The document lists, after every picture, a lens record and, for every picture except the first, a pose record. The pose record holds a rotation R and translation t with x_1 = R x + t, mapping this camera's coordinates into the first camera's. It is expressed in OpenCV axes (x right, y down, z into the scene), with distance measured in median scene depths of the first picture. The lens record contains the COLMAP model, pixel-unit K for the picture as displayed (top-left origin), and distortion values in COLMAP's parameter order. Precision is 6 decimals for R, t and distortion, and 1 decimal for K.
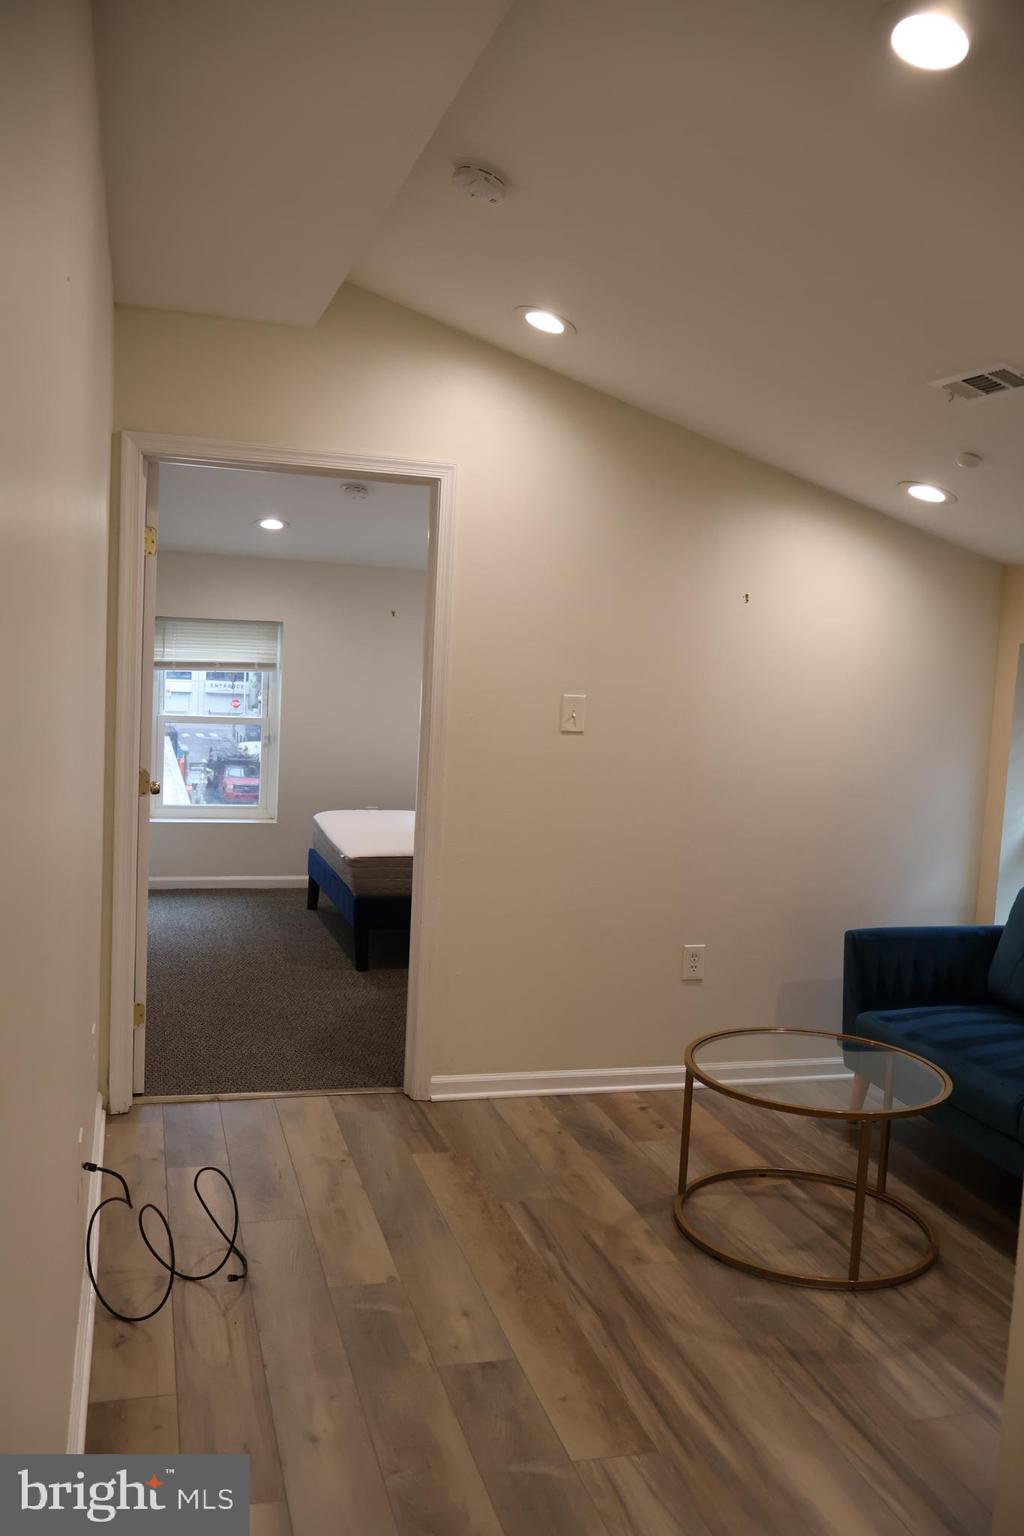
lens RADIAL K [[1294.7, 0, 503.7], [0, 1294.7, 769.2], [0, 0, 1]] dist [0.005314, 0.002487]
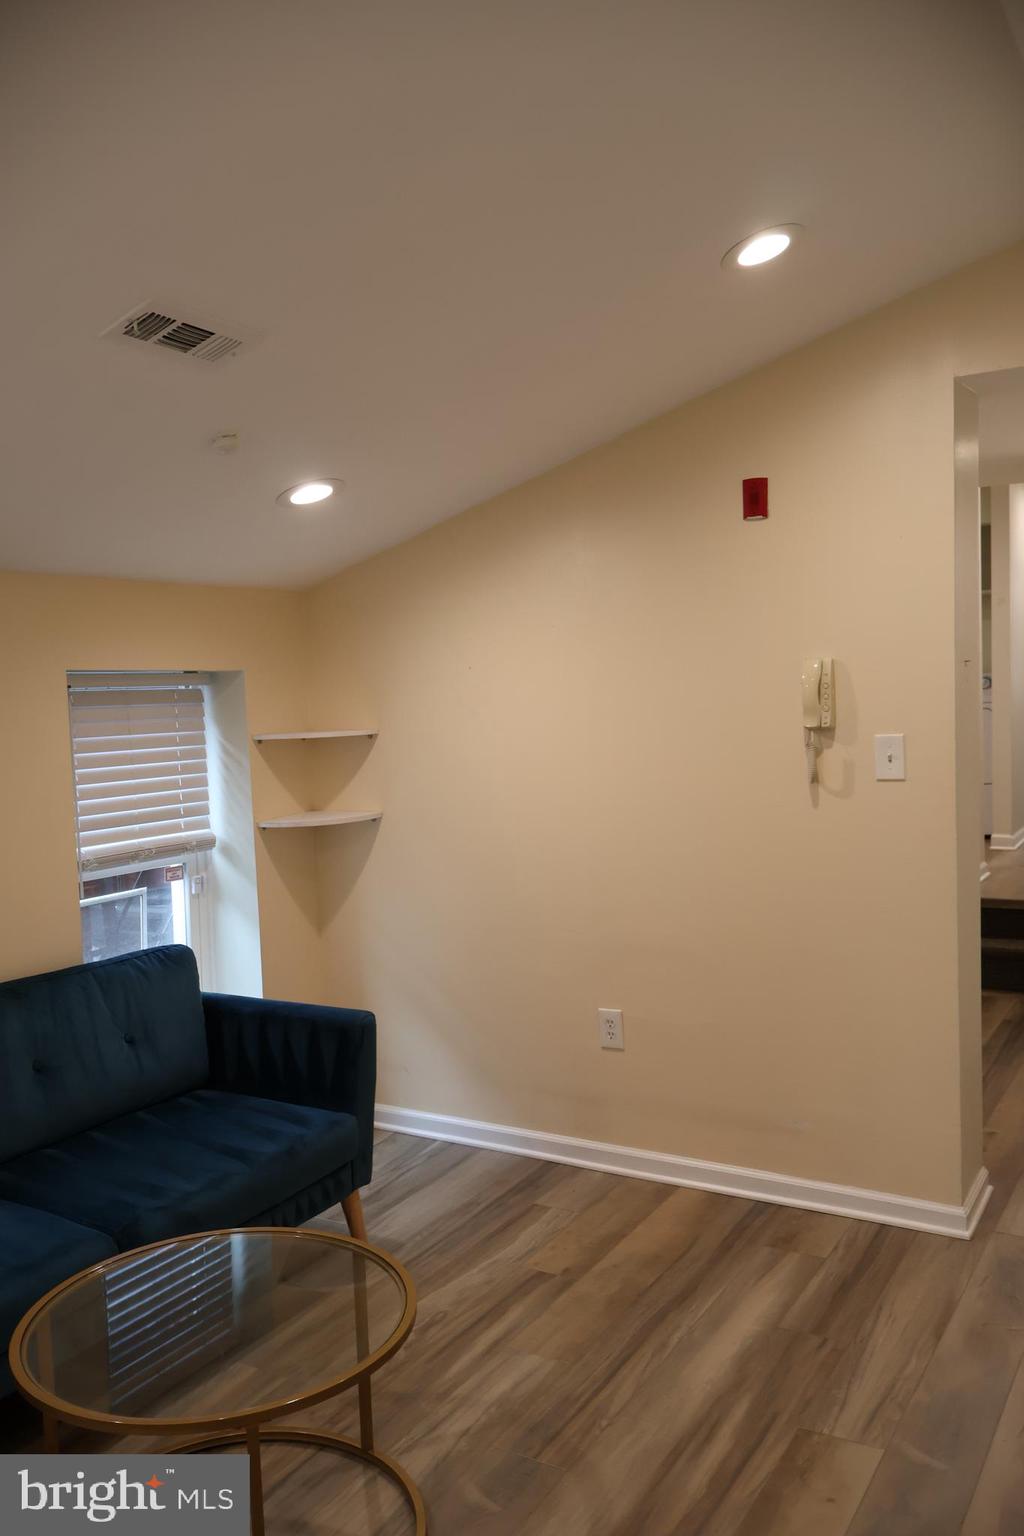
lens RADIAL K [[1291.6, 0, 516.6], [0, 1291.6, 768.2], [0, 0, 1]] dist [0.007722, -0.003040]
pose [[-0.695418, -0.074968, 0.714684, -0.313394], [0.063431, 0.984257, 0.164967, -0.141444], [-0.715800, 0.160054, -0.679715, 1.285720]]
